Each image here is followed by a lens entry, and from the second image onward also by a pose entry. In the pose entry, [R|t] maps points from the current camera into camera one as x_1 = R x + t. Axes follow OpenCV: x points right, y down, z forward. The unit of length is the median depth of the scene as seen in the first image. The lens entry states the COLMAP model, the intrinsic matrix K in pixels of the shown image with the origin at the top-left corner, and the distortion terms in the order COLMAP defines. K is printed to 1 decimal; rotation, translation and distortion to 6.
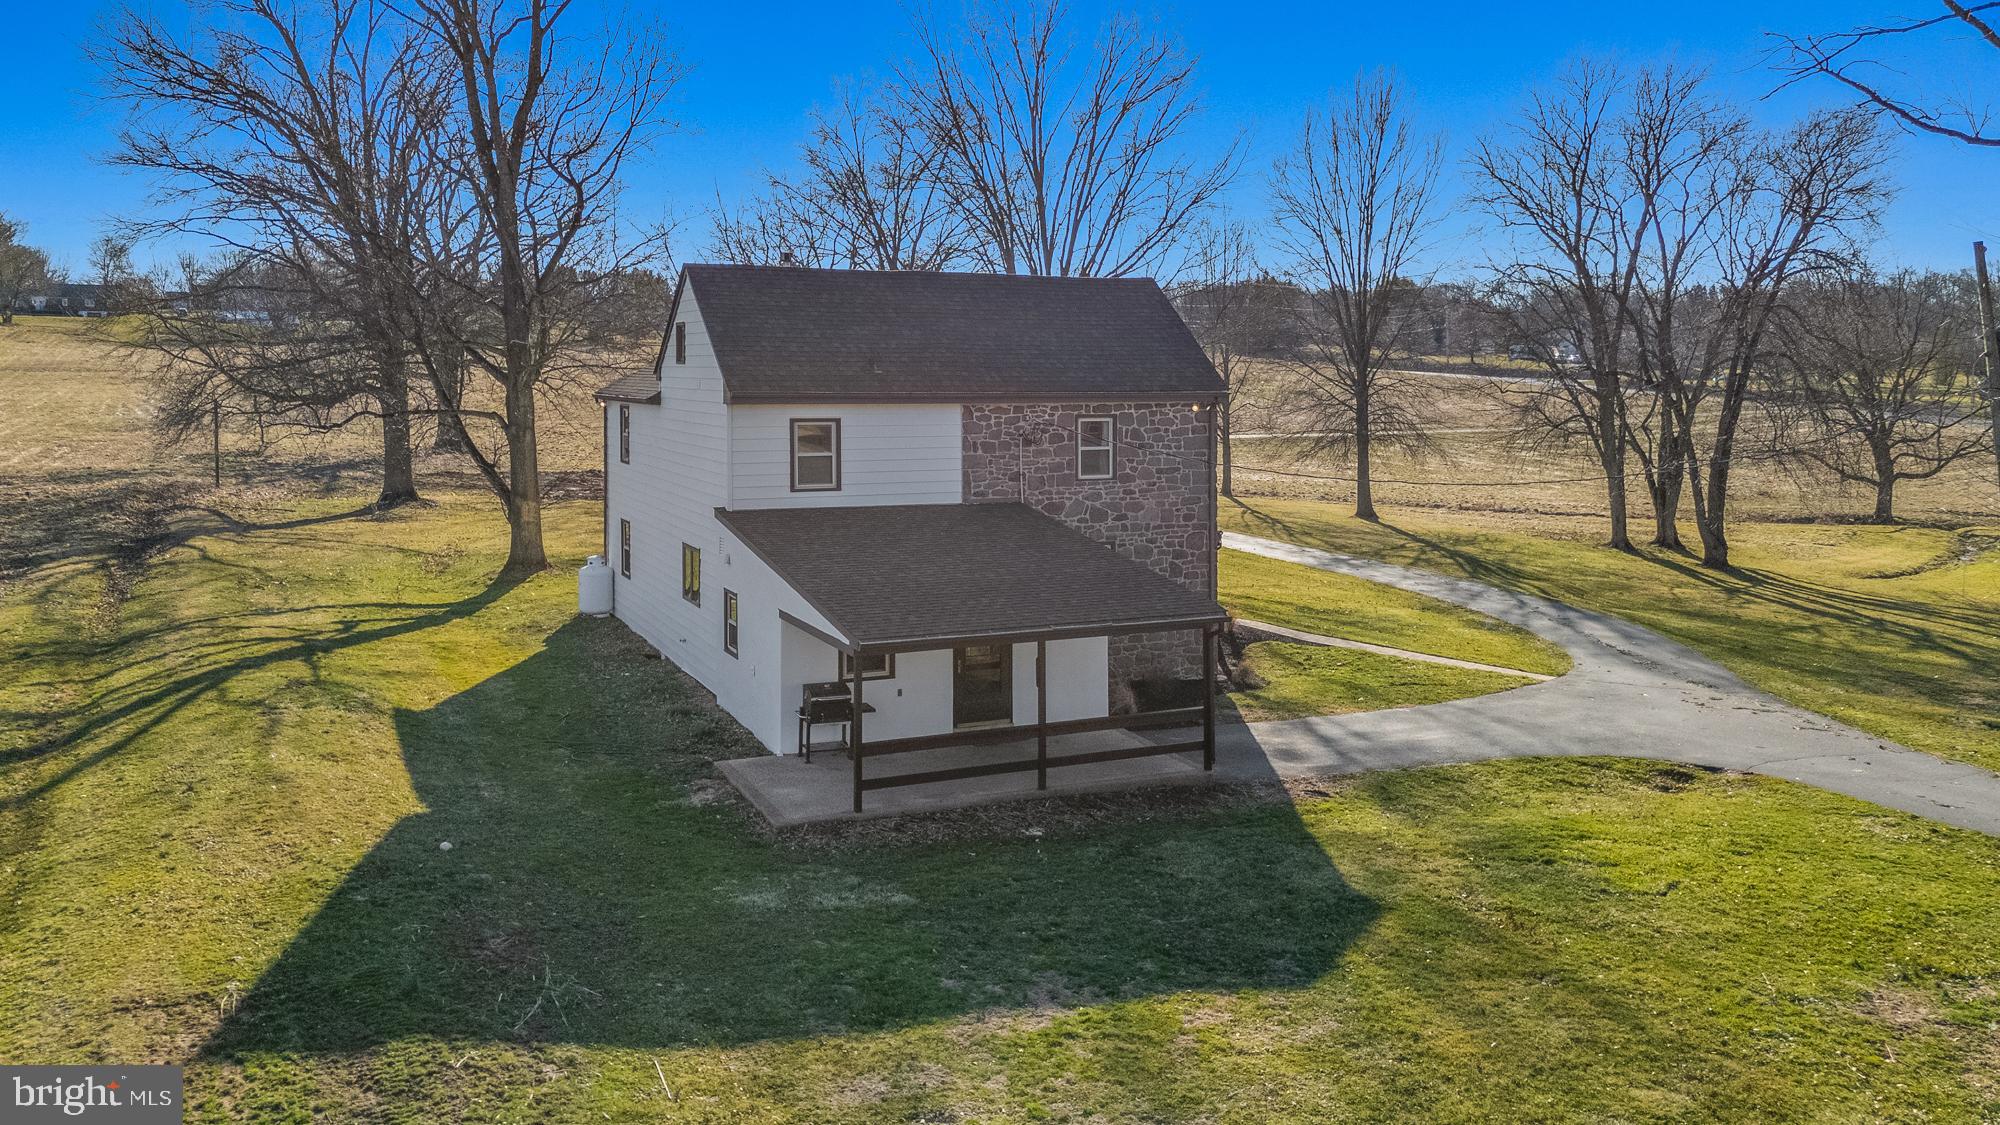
lens RADIAL K [[1554.5, 0, 1003.5], [0, 1554.5, 443.2], [0, 0, 1]] dist [0.050906, -0.002223]
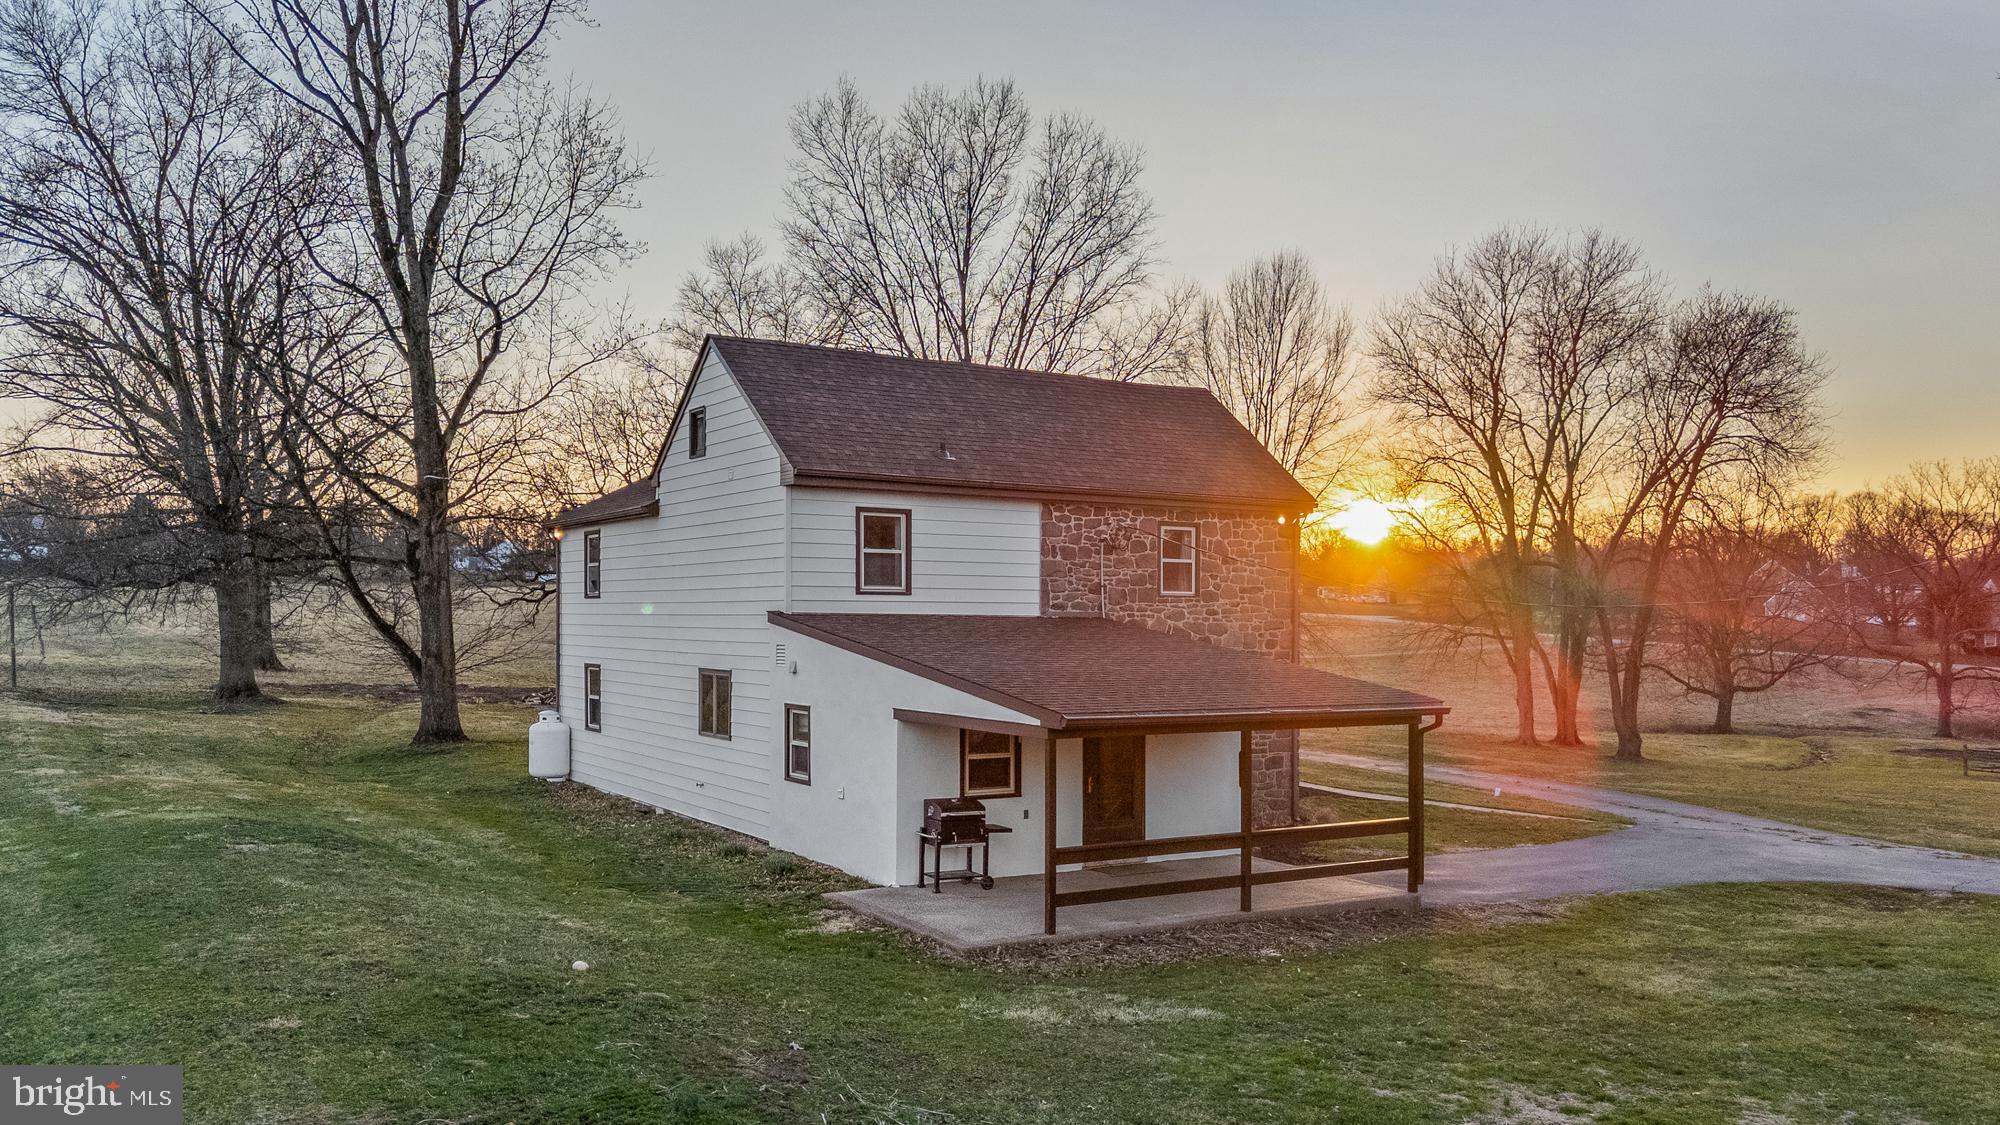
lens RADIAL K [[1531.0, 0, 1000.5], [0, 1531.0, 648.3], [0, 0, 1]] dist [0.052089, -0.003541]
pose [[0.990246, 0.000757, 0.139329, -0.165193], [0.004476, 0.999296, -0.037242, 0.086770], [-0.139259, 0.037502, 0.989546, 0.161957]]
